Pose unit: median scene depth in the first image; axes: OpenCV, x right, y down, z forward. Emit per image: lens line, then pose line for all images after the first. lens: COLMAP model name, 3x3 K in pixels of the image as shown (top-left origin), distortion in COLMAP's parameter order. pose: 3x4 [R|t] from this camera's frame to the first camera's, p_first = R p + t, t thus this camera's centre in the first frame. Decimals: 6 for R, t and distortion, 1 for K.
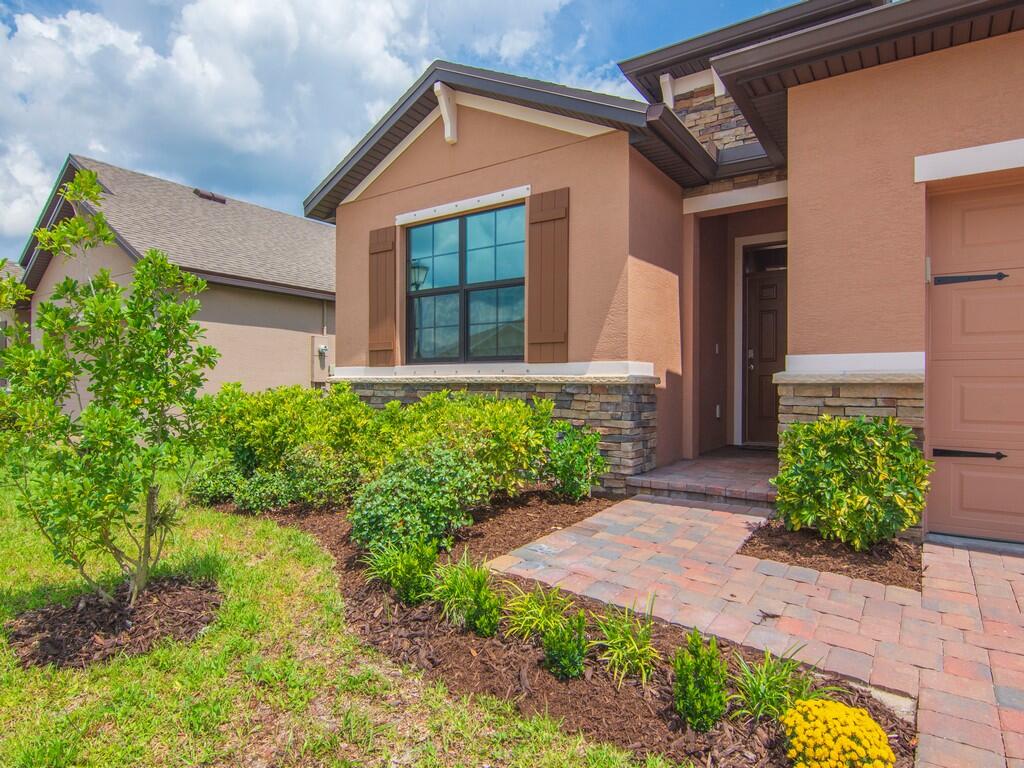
lens RADIAL K [[600.6, 0, 512.0], [0, 600.6, 384.0], [0, 0, 1]] dist [-0.003630, -0.000732]
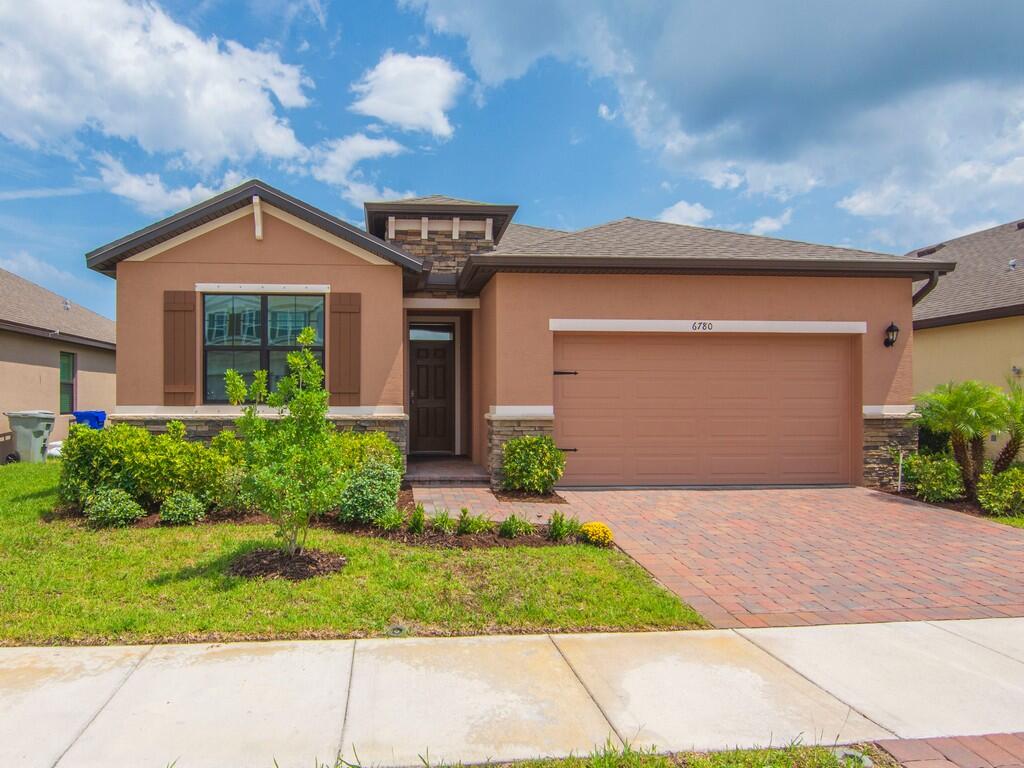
lens RADIAL K [[475.4, 0, 509.9], [0, 475.4, 413.1], [0, 0, 1]] dist [0.000456, 0.000019]
pose [[0.781072, -0.007003, 0.624401, -0.371410], [0.001615, 0.999956, 0.009194, -0.028576], [-0.624439, -0.006172, 0.781049, -0.199401]]
